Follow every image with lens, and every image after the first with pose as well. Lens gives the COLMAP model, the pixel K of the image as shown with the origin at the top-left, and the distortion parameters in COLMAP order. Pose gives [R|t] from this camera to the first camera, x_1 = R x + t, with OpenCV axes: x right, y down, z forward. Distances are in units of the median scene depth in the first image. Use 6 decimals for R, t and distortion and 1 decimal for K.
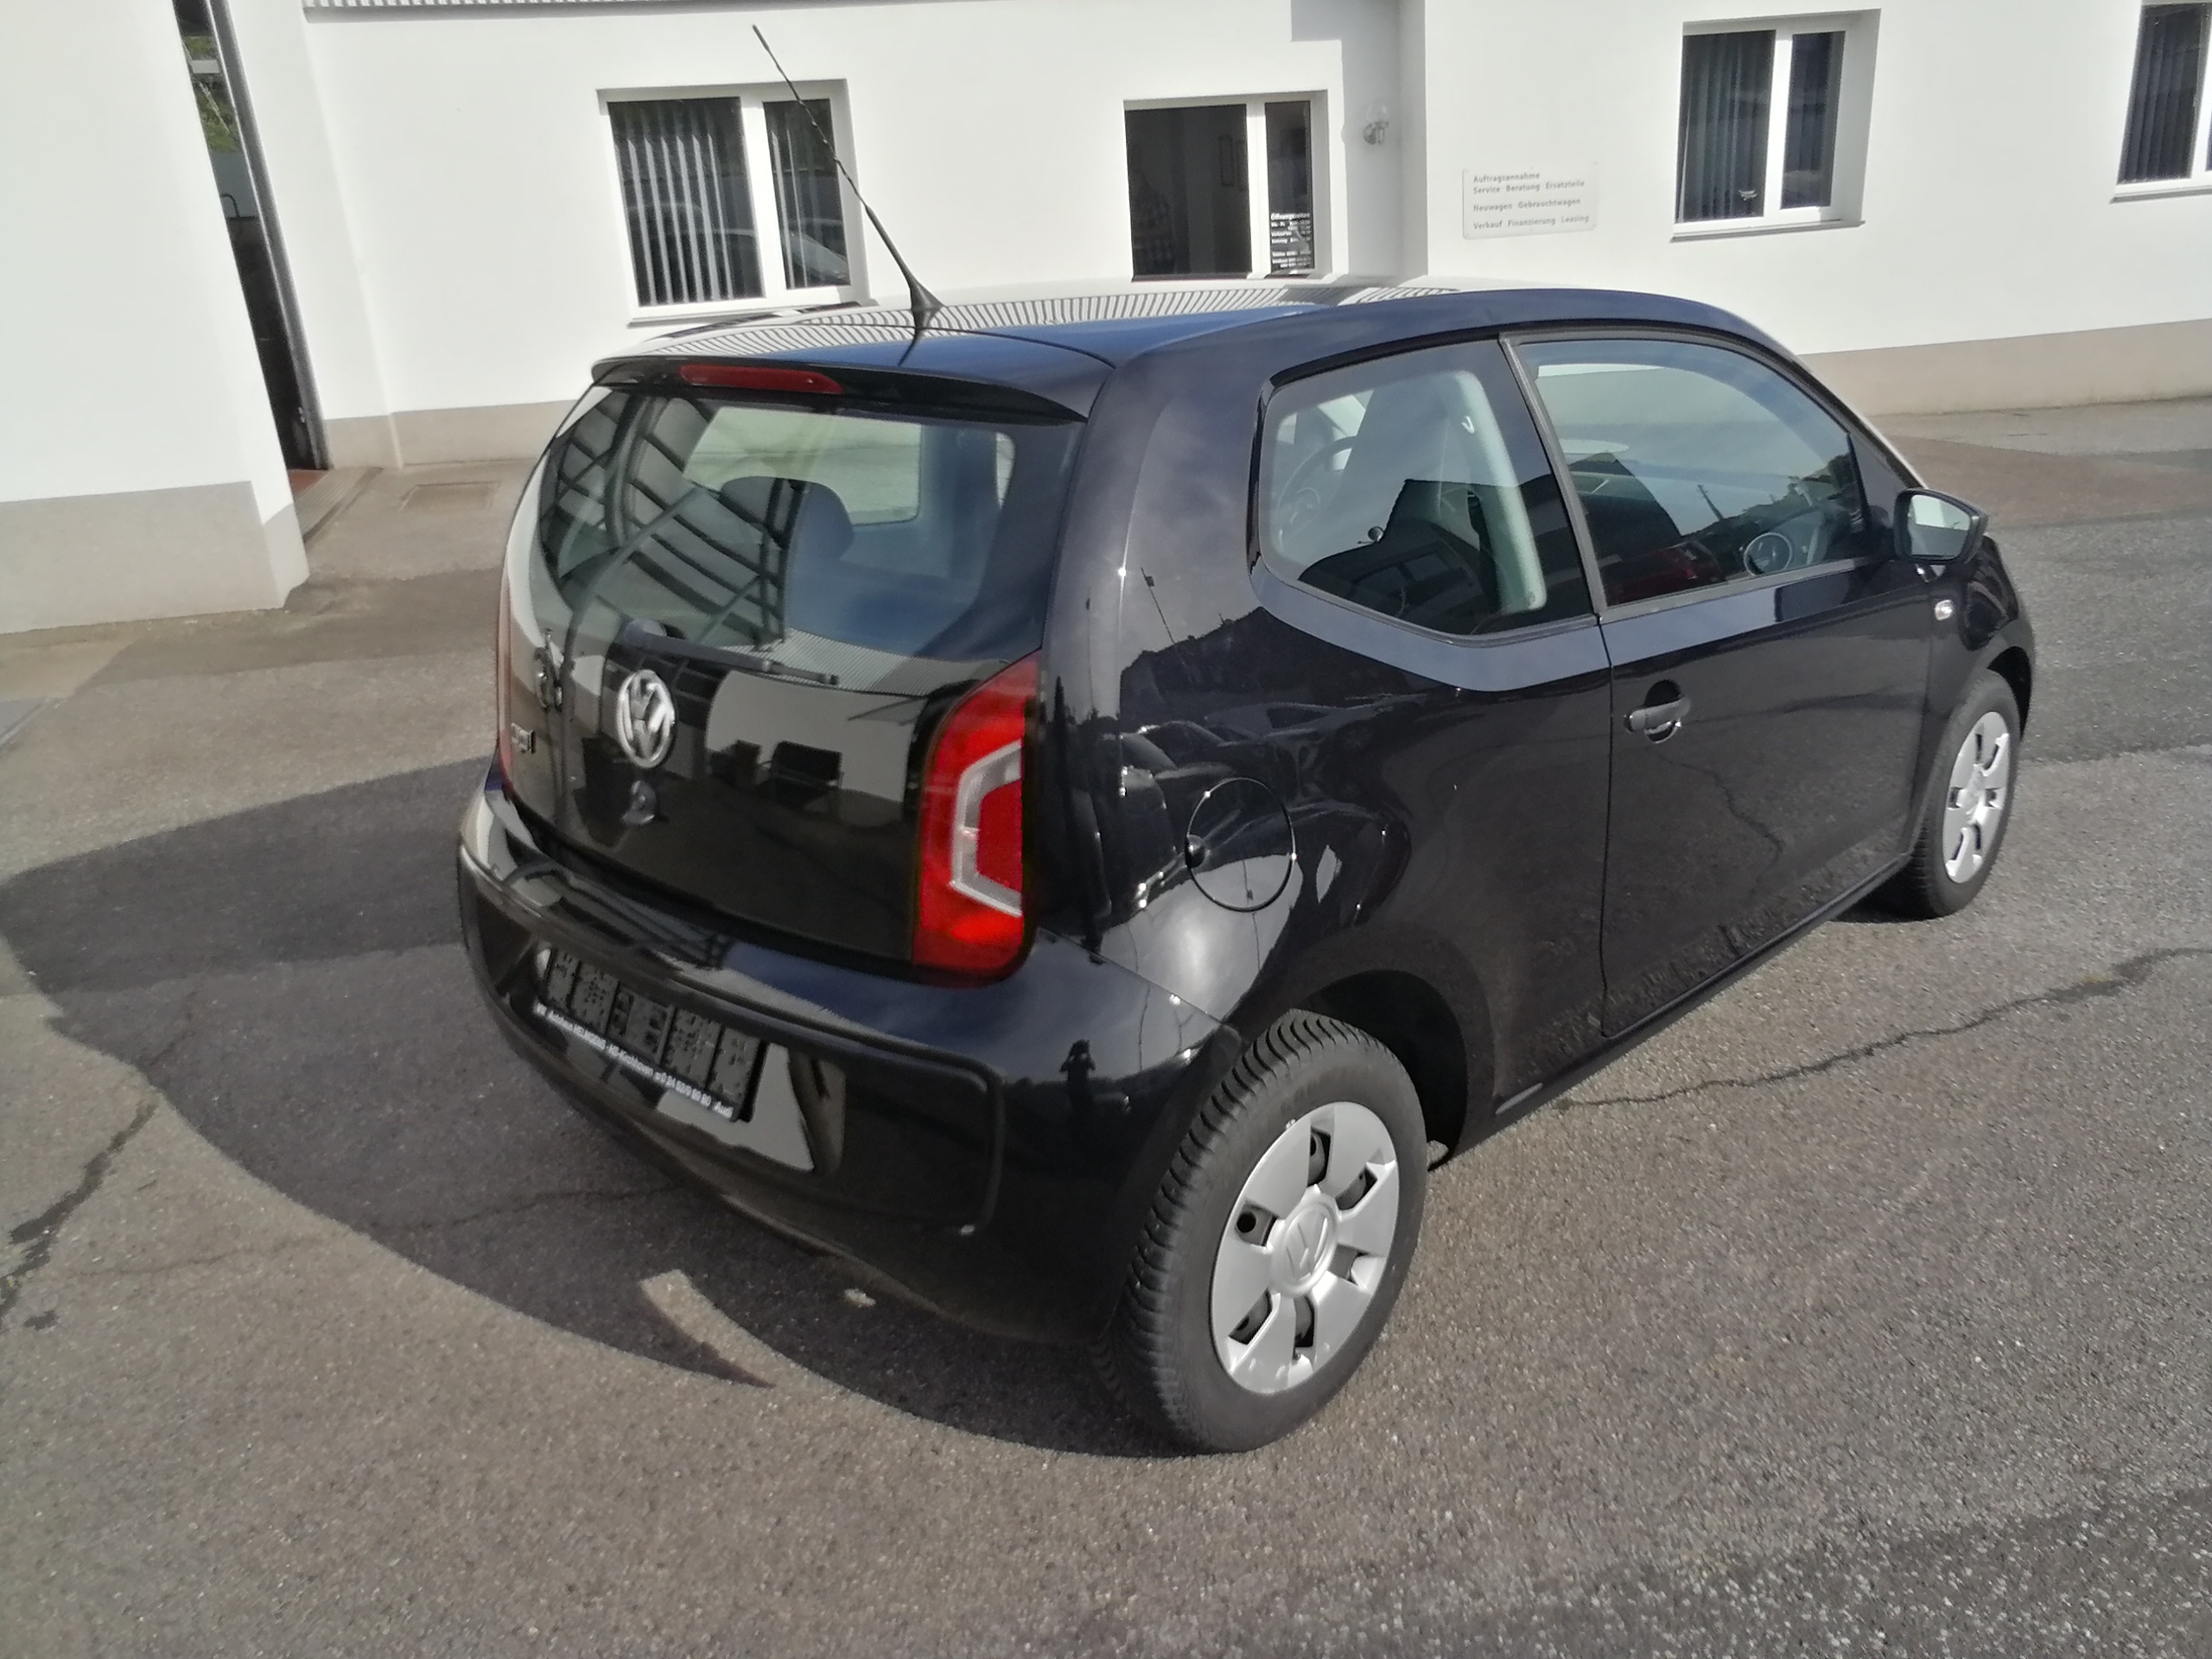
lens RADIAL K [[1731.6, 0, 1141.1], [0, 1731.6, 817.3], [0, 0, 1]] dist [-0.058227, 0.160907]
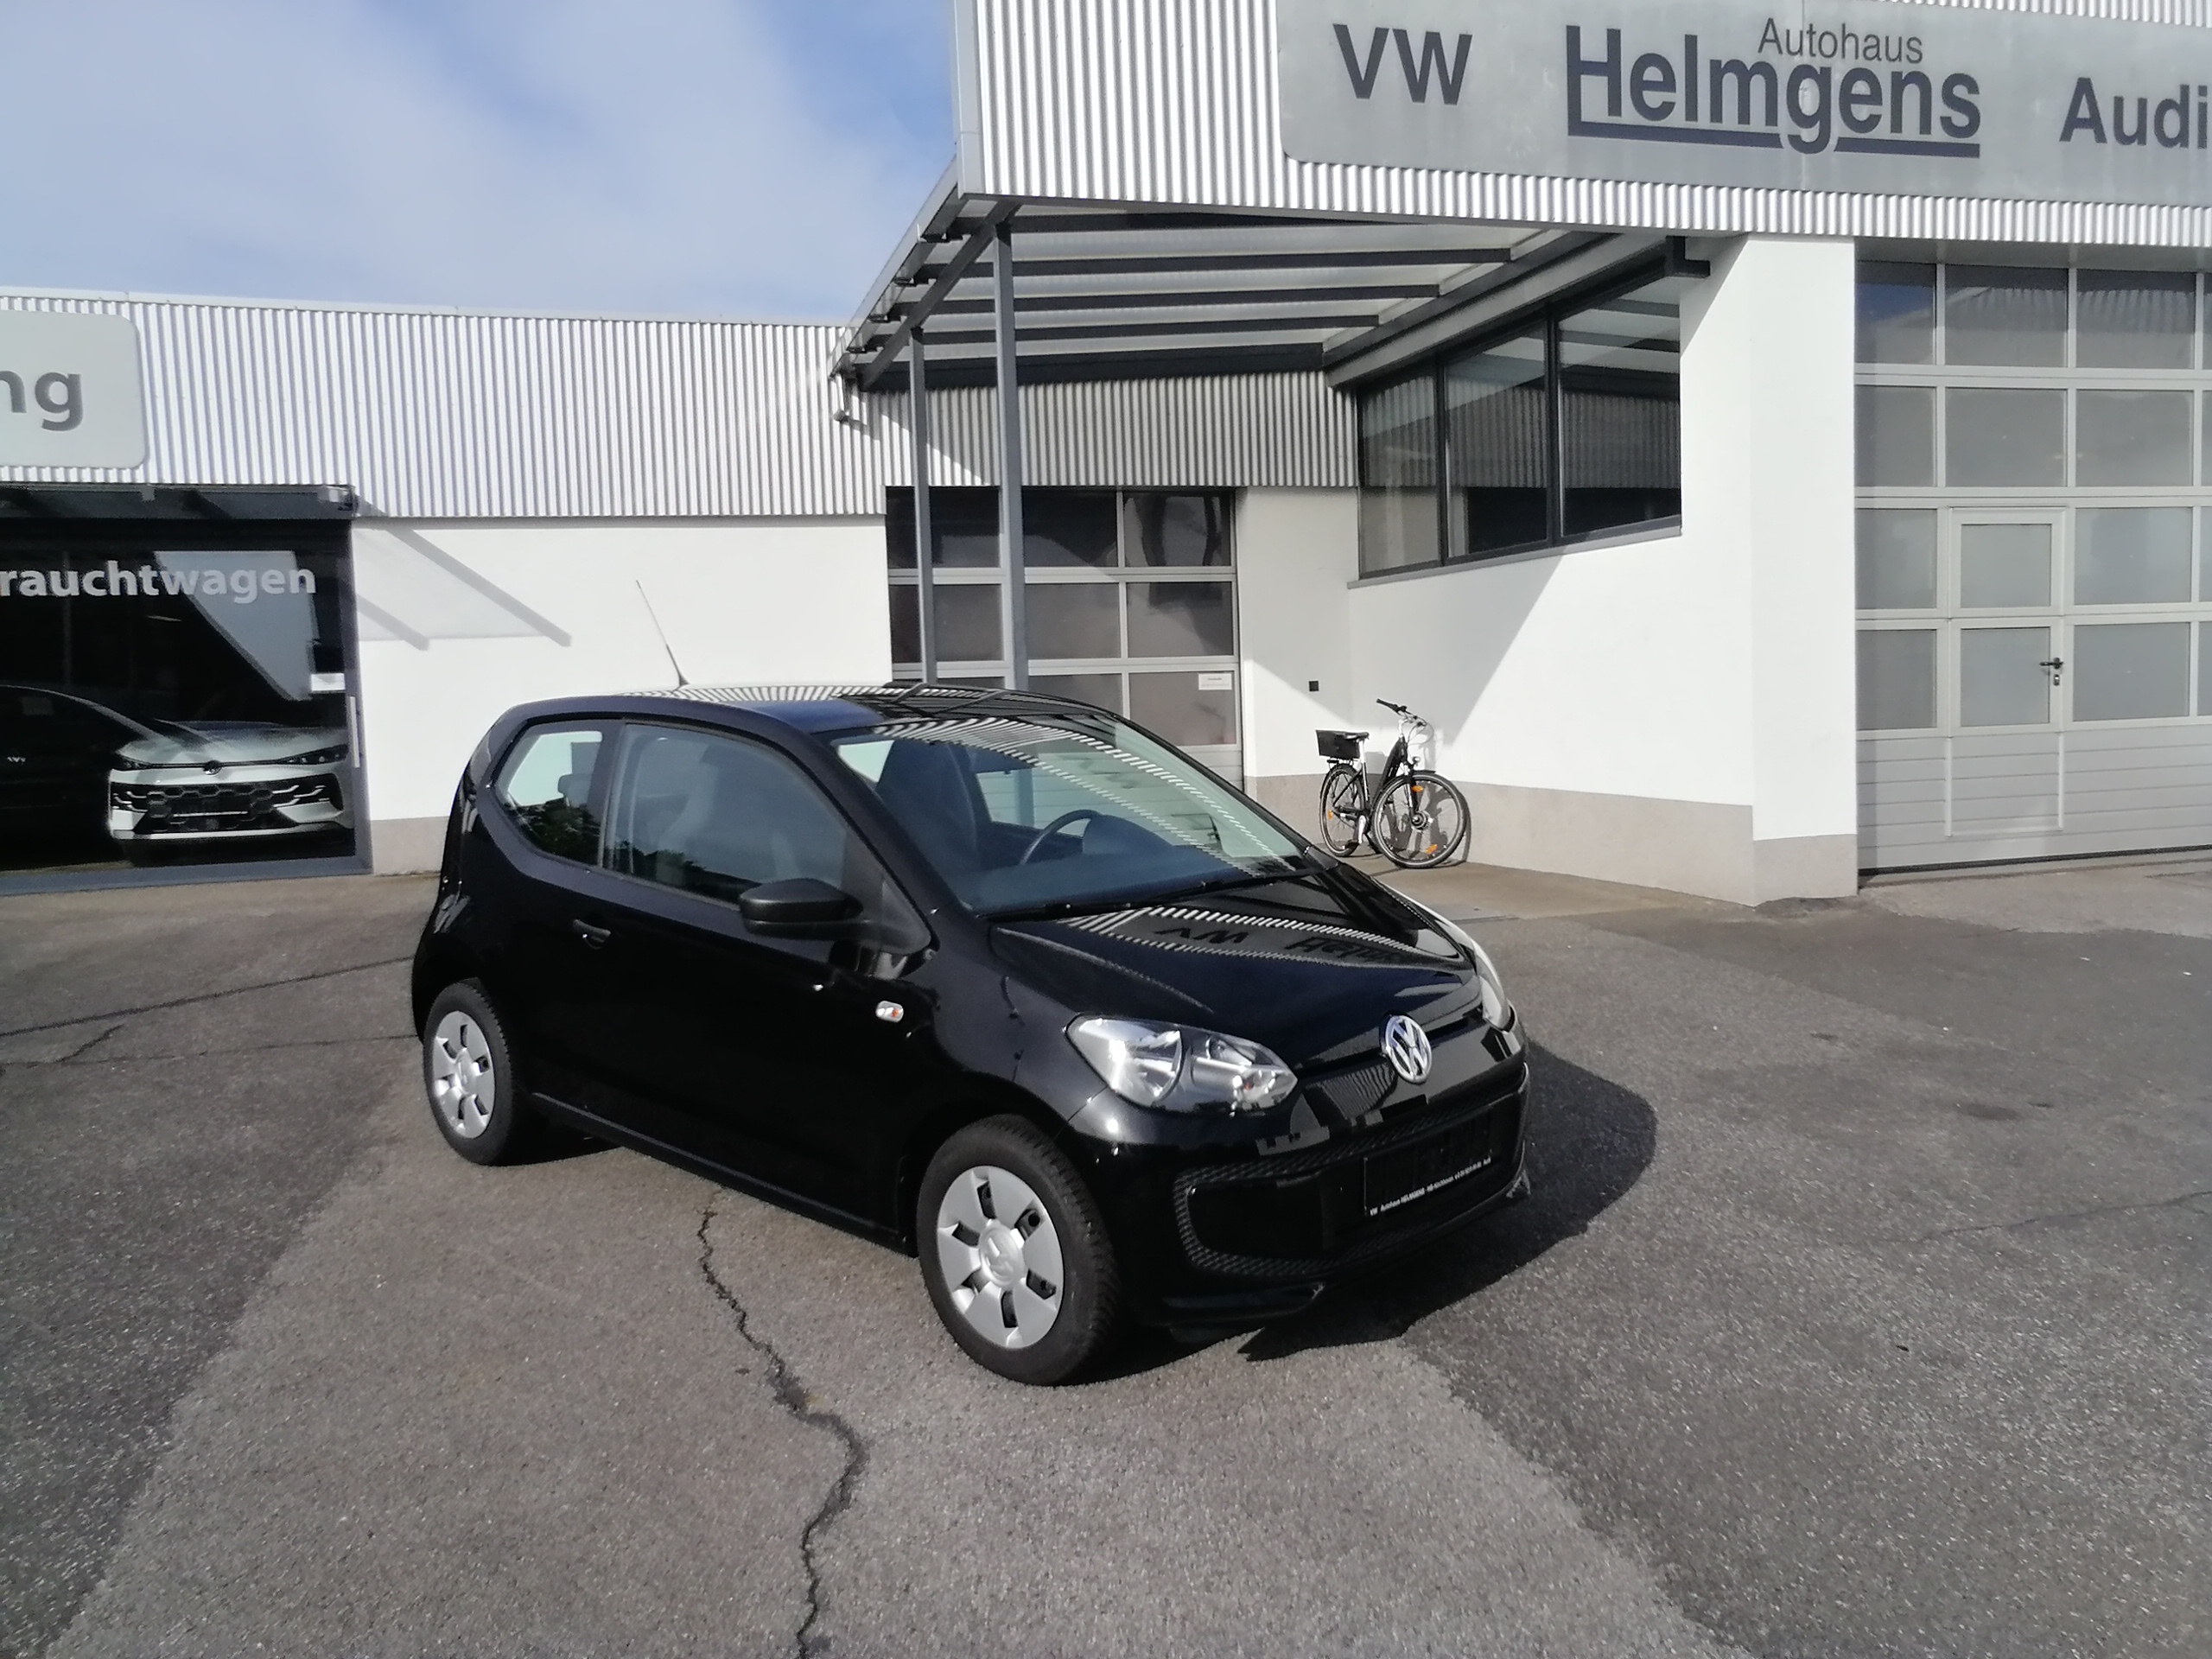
lens RADIAL K [[1731.6, 0, 1141.1], [0, 1731.6, 817.3], [0, 0, 1]] dist [-0.058227, 0.160907]
pose [[0.030373, 0.136591, -0.990162, 1.651704], [-0.311303, 0.942642, 0.120487, -0.450185], [0.949825, 0.304580, 0.071151, 1.096983]]
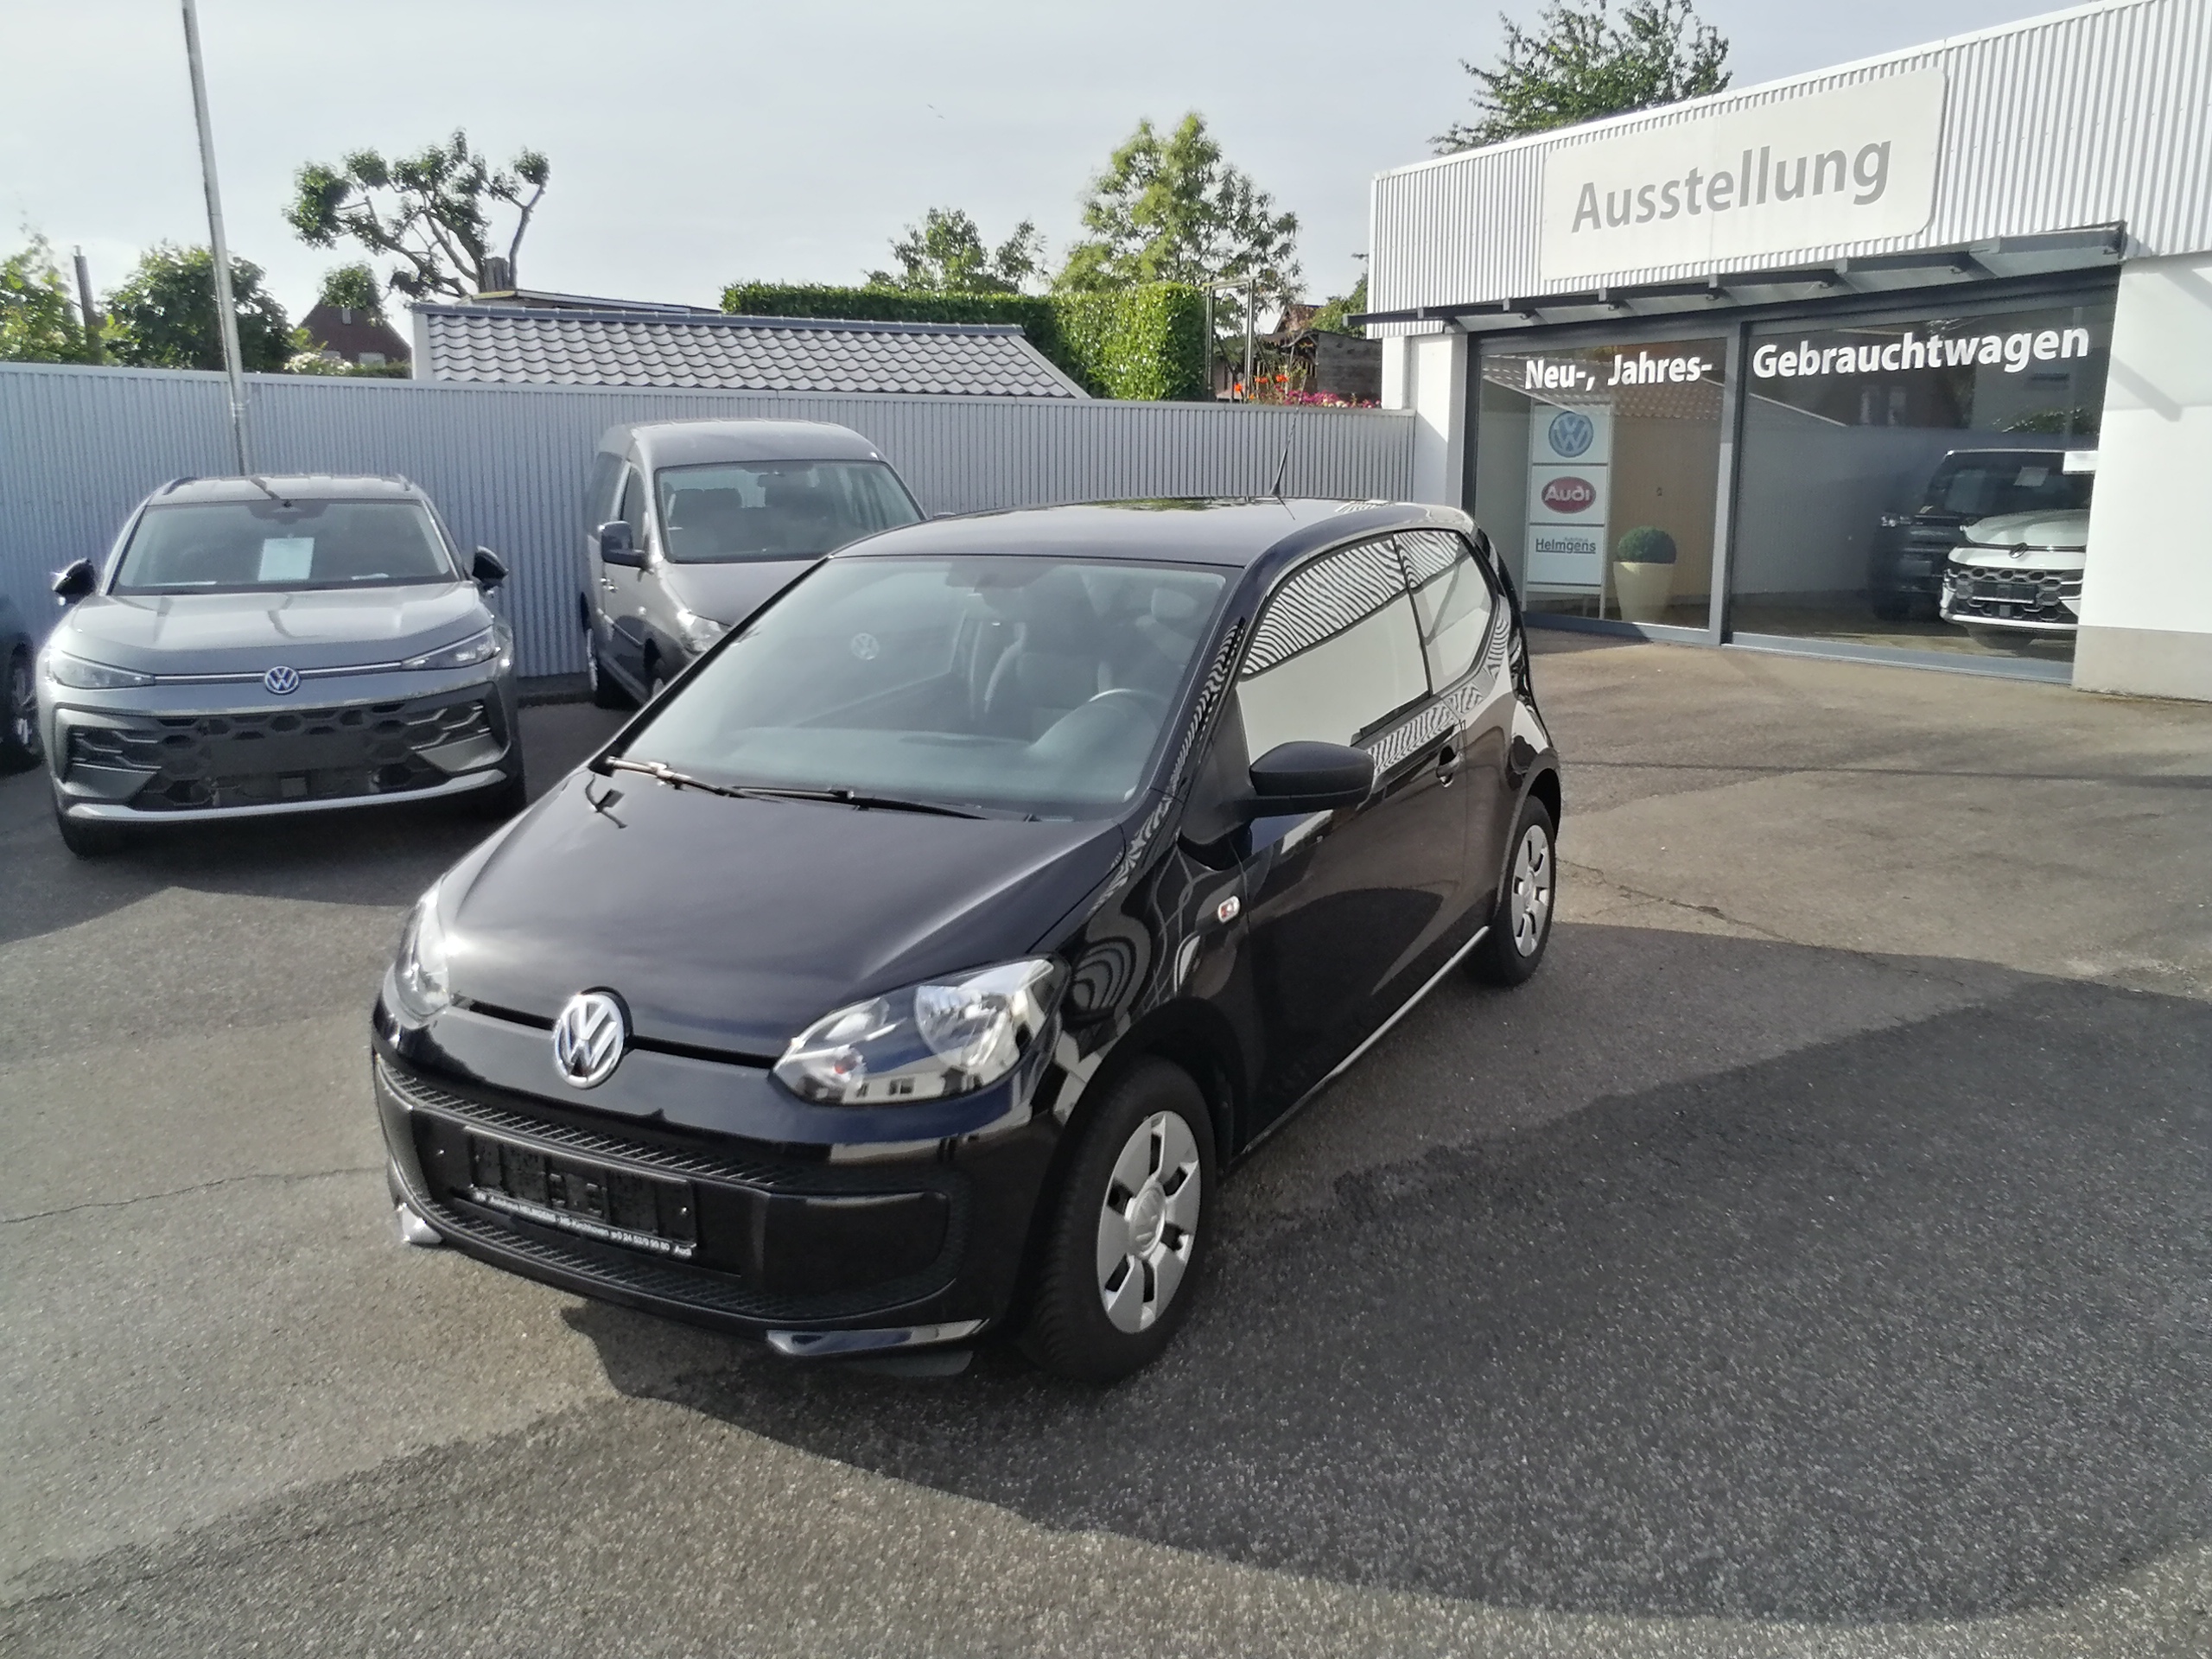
lens RADIAL K [[1731.6, 0, 1141.1], [0, 1731.6, 817.3], [0, 0, 1]] dist [-0.058227, 0.160907]
pose [[-0.959991, 0.107784, -0.258456, 0.453243], [-0.043996, 0.853443, 0.519326, -0.781711], [0.276553, 0.509919, -0.814556, 2.140371]]
